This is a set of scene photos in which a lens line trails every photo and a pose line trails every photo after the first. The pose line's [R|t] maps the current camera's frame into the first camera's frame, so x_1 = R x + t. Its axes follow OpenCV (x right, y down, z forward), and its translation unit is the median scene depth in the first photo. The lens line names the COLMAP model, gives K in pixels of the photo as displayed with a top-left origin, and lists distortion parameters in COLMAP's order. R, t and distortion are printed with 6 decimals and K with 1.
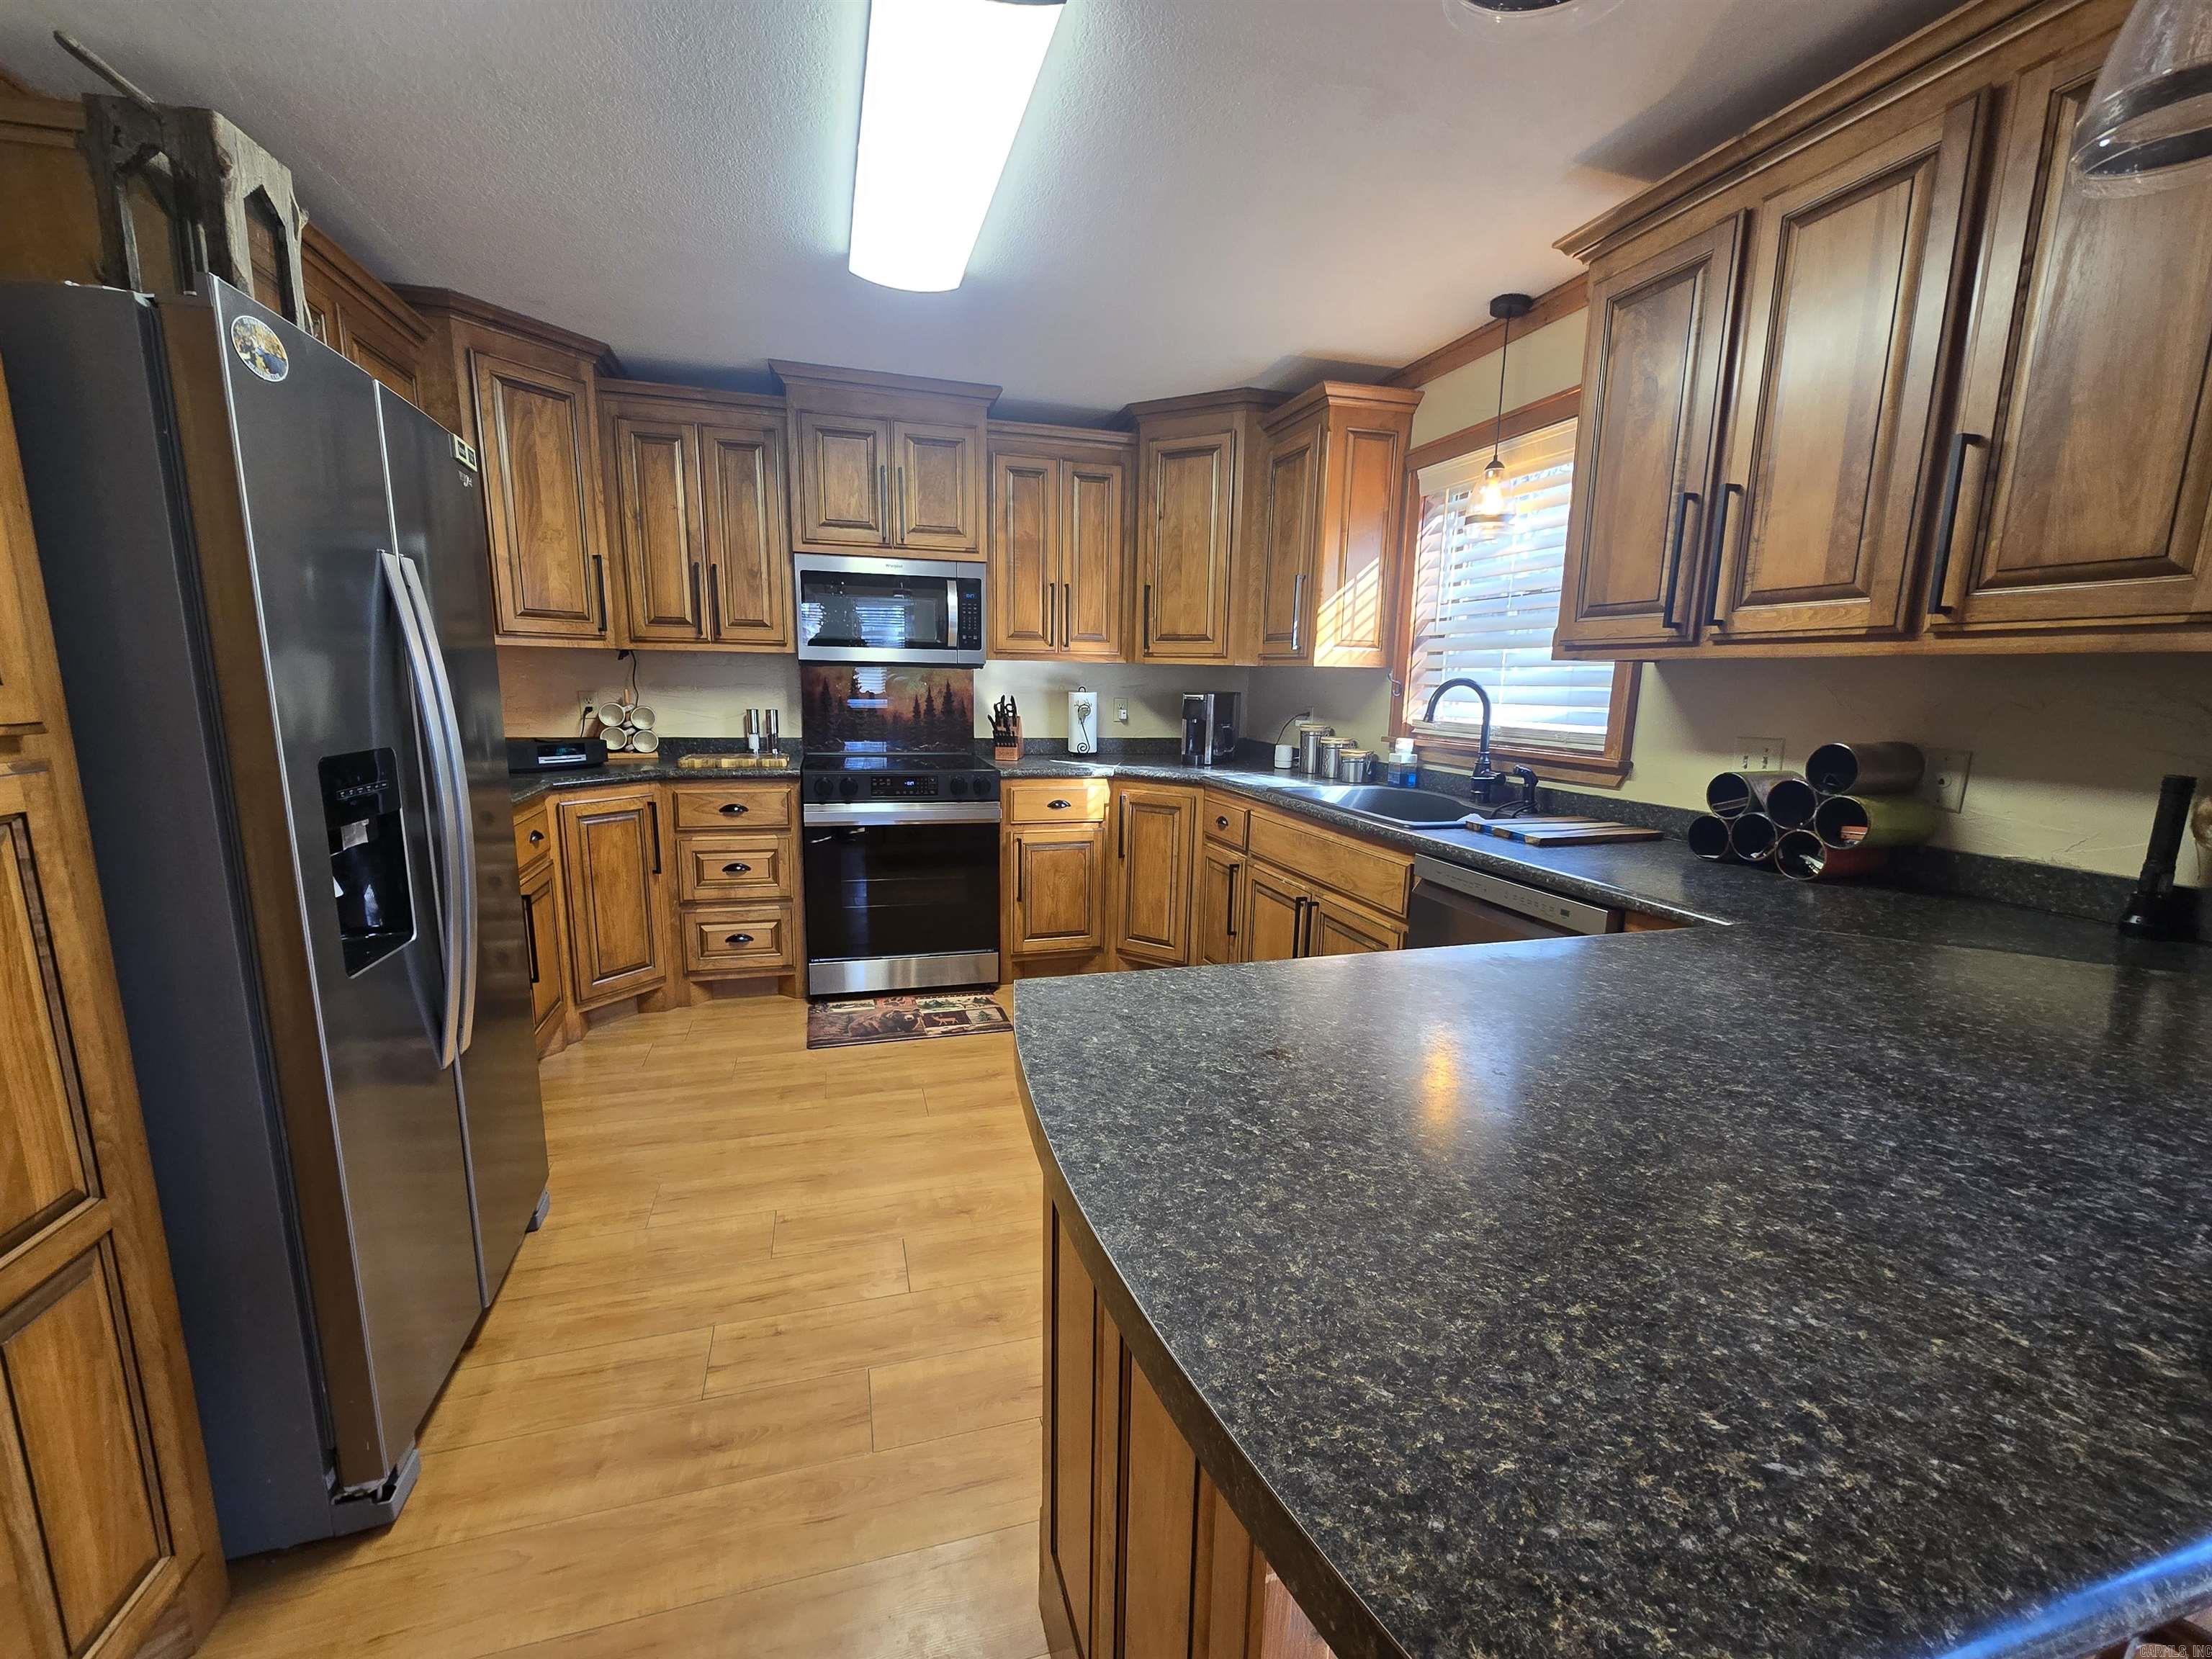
lens RADIAL K [[905.9, 0, 1104.3], [0, 905.9, 846.8], [0, 0, 1]] dist [-0.001088, -0.001200]
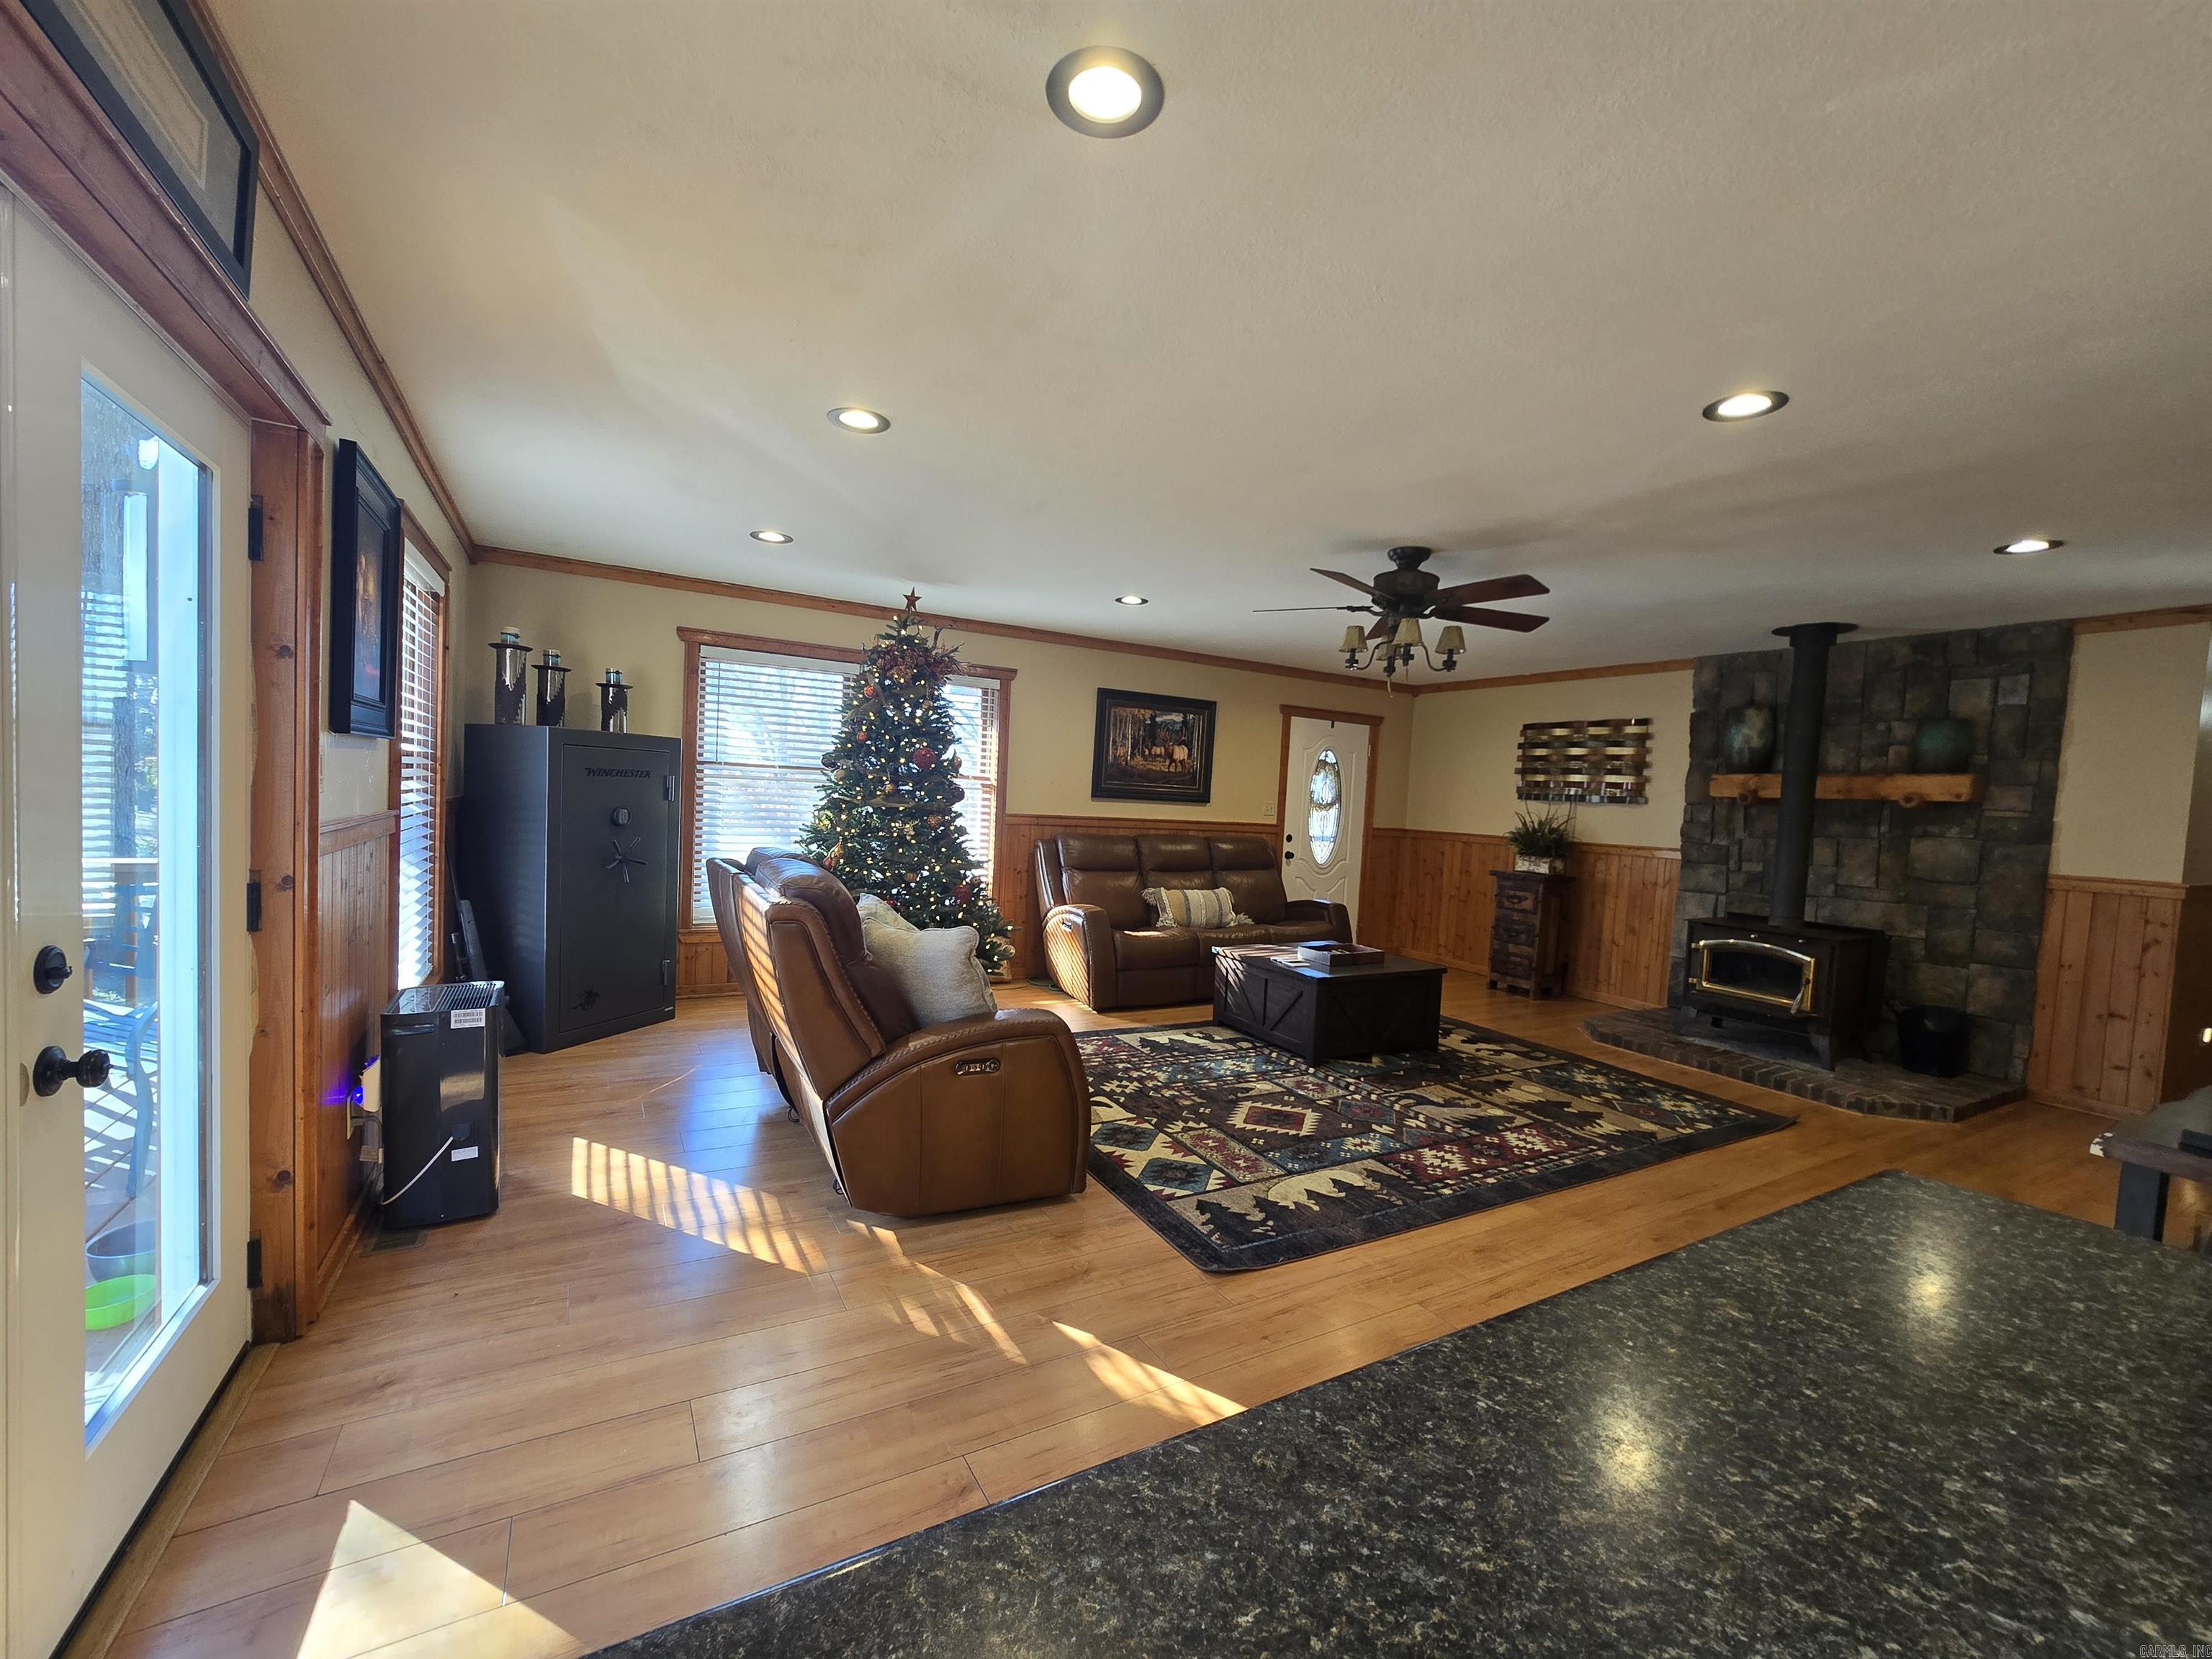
lens RADIAL K [[905.9, 0, 1096.8], [0, 905.9, 843.9], [0, 0, 1]] dist [-0.001088, -0.001200]
pose [[-0.973968, -0.049058, -0.221312, 0.281582], [-0.098243, 0.971199, 0.217075, -0.099813], [0.204289, 0.233166, -0.950736, 0.558842]]
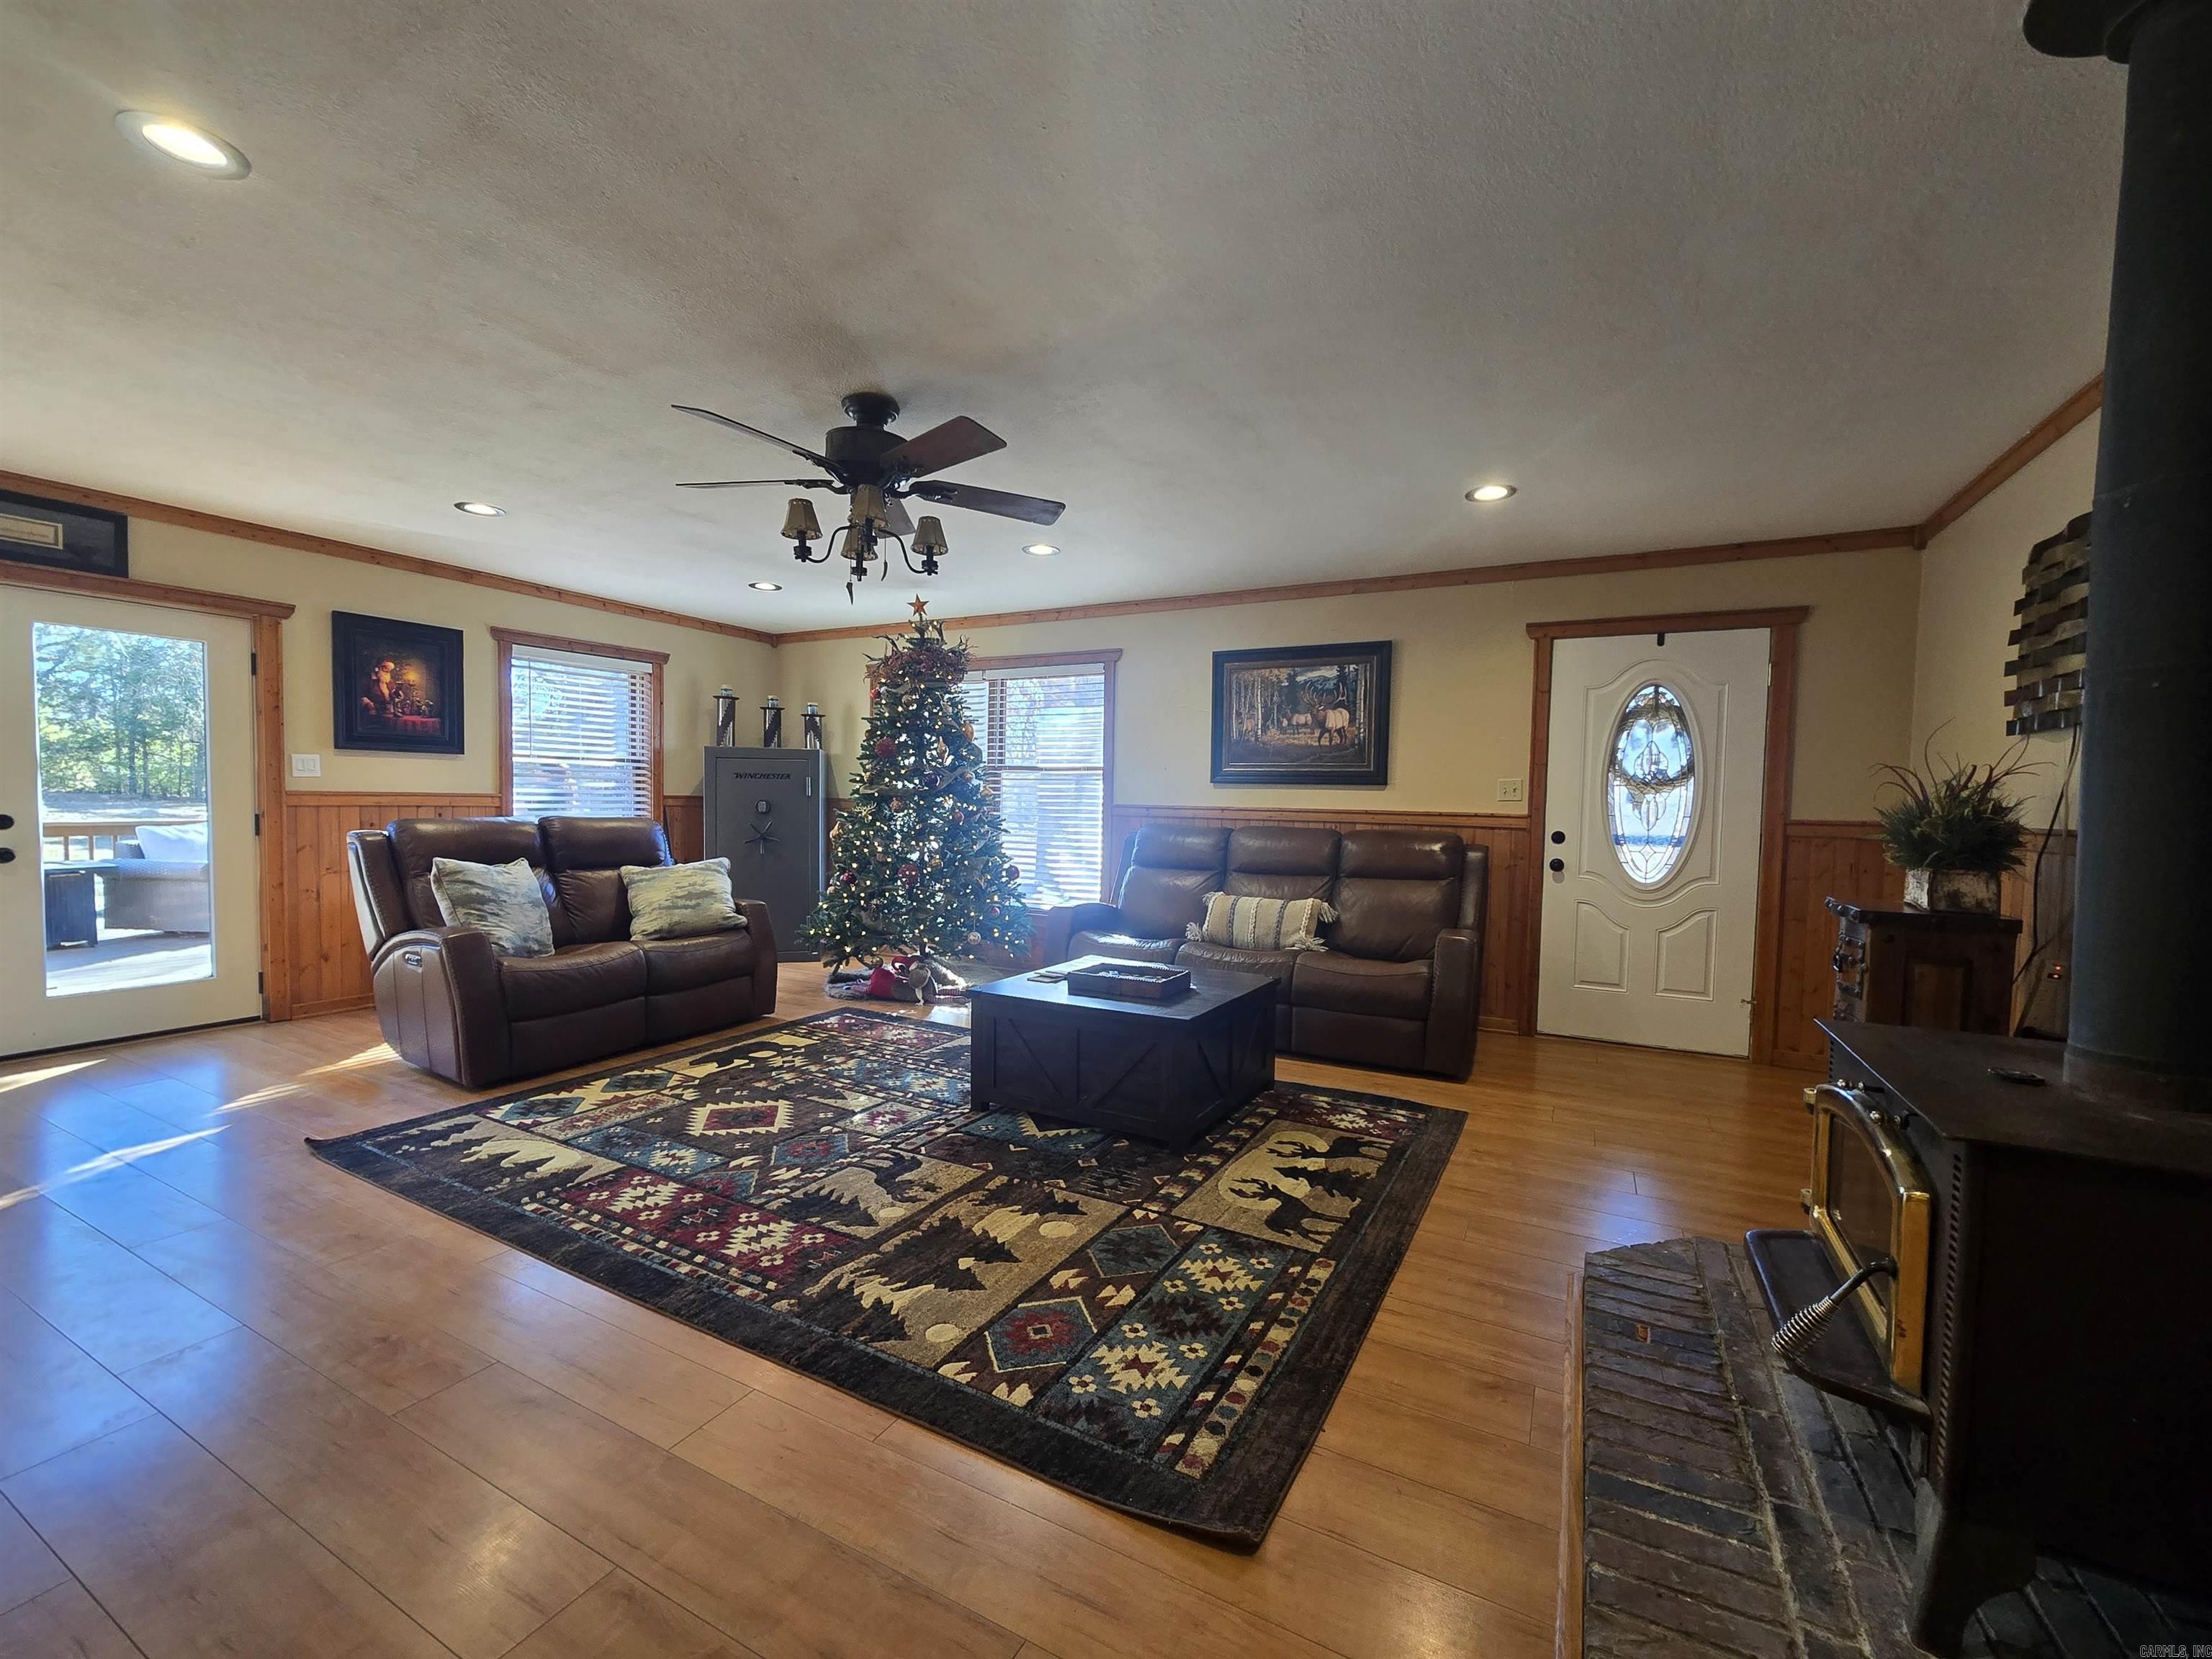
lens RADIAL K [[905.9, 0, 1103.5], [0, 905.9, 837.8], [0, 0, 1]] dist [-0.001088, -0.001200]
pose [[-0.709014, -0.053911, 0.703131, -1.375861], [0.093507, 0.981082, 0.169512, 0.048264], [-0.698968, 0.185933, -0.690560, -0.135093]]
